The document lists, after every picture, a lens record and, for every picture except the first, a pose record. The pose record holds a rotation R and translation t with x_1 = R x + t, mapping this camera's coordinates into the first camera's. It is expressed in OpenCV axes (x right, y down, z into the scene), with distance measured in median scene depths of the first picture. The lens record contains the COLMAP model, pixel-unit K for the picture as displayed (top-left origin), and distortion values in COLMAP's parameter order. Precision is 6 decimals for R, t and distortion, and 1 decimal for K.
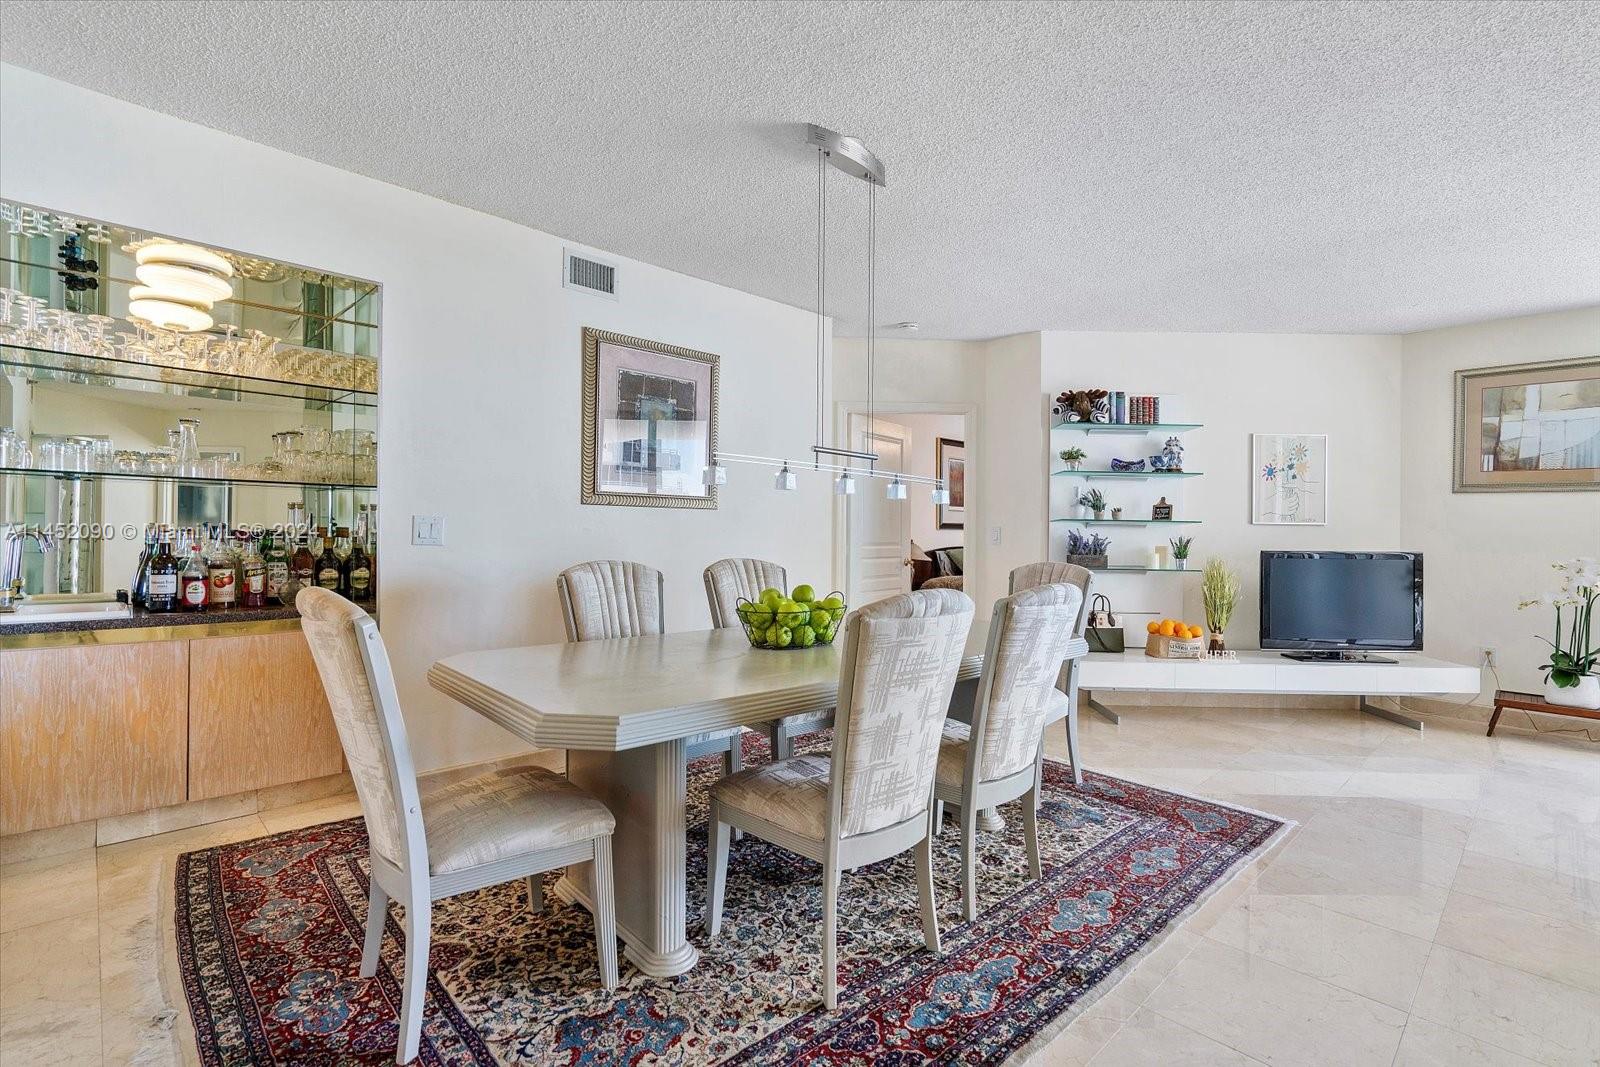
lens RADIAL K [[733.6, 0, 808.1], [0, 733.6, 527.8], [0, 0, 1]] dist [0.001690, 0.000682]
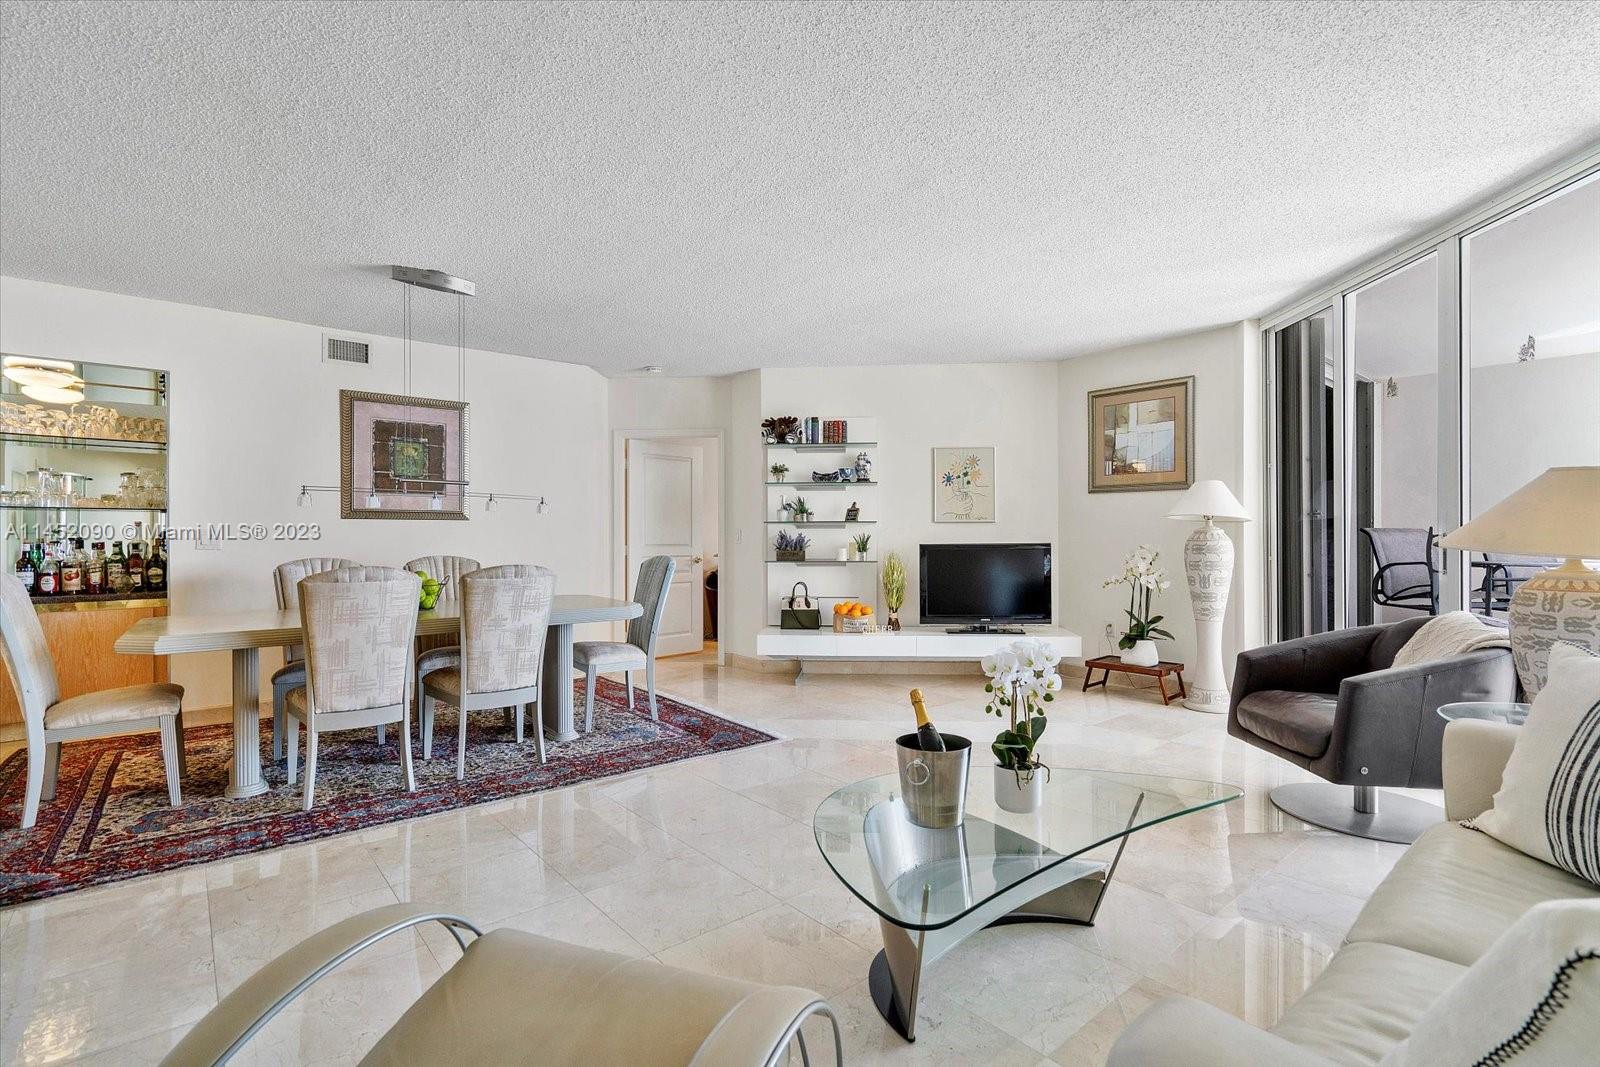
lens RADIAL K [[742.2, 0, 800.0], [0, 742.2, 533.5], [0, 0, 1]] dist [-0.000650, 0.000645]
pose [[0.997037, -0.019679, -0.074364, 0.558589], [0.019547, 0.999806, -0.002499, 0.013479], [0.074399, 0.001038, 0.997228, -0.274588]]
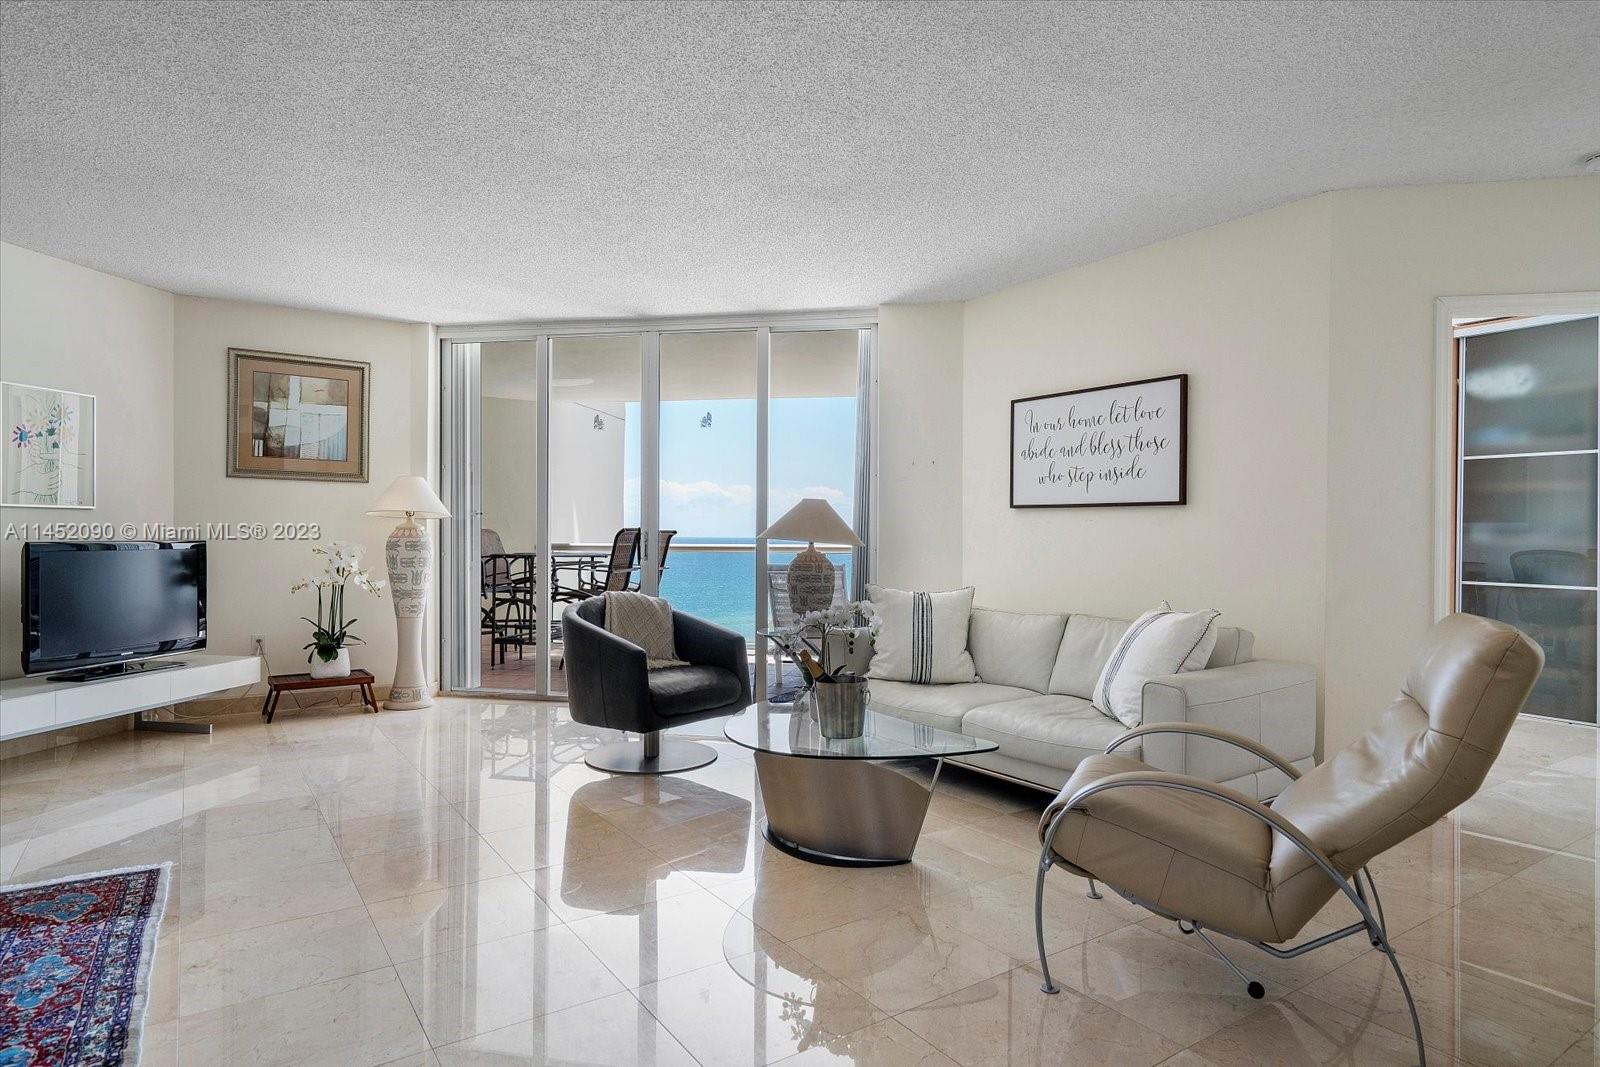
lens RADIAL K [[901.7, 0, 800.0], [0, 901.7, 533.5], [0, 0, 1]] dist [-0.004675, -0.000127]
pose [[0.172303, -0.012487, 0.984965, -0.150427], [-0.004951, 0.999896, 0.013543, 0.006882], [-0.985032, -0.007210, 0.172223, 0.086001]]
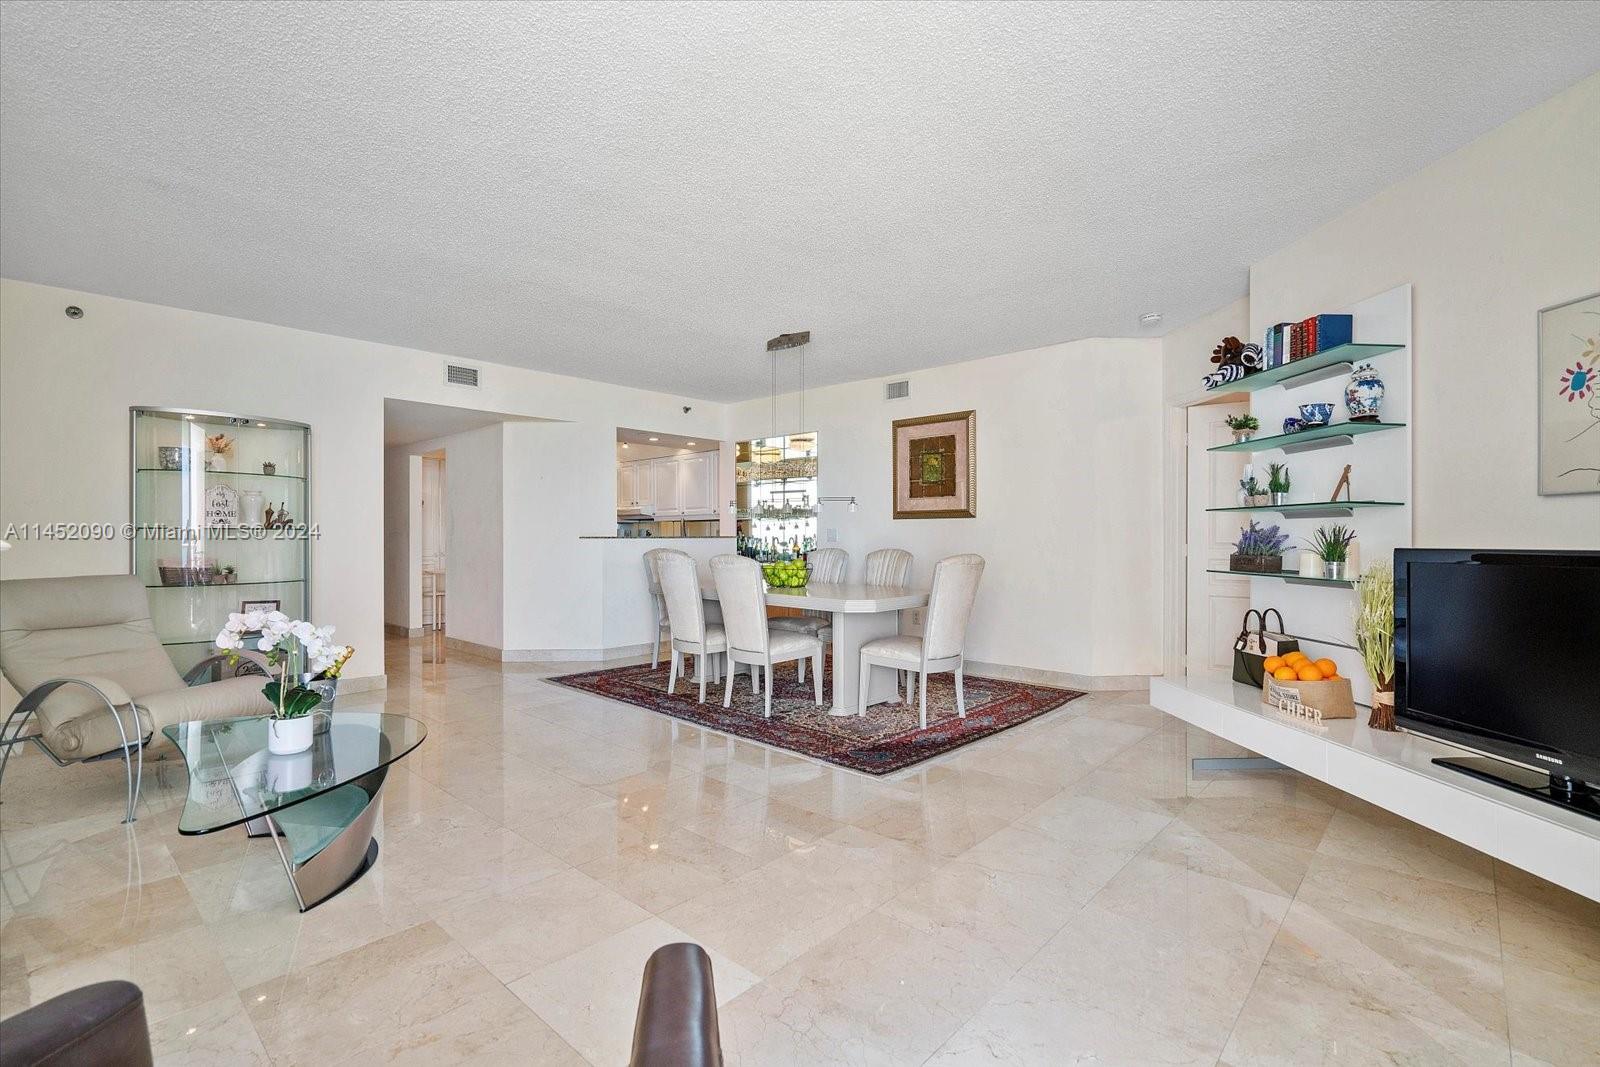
lens RADIAL K [[742.2, 0, 800.0], [0, 742.2, 533.5], [0, 0, 1]] dist [-0.000650, 0.000645]
pose [[0.054398, -0.022201, -0.998272, 1.263146], [0.001804, 0.999753, -0.022136, 0.035042], [0.998518, -0.000597, 0.054425, 0.571075]]
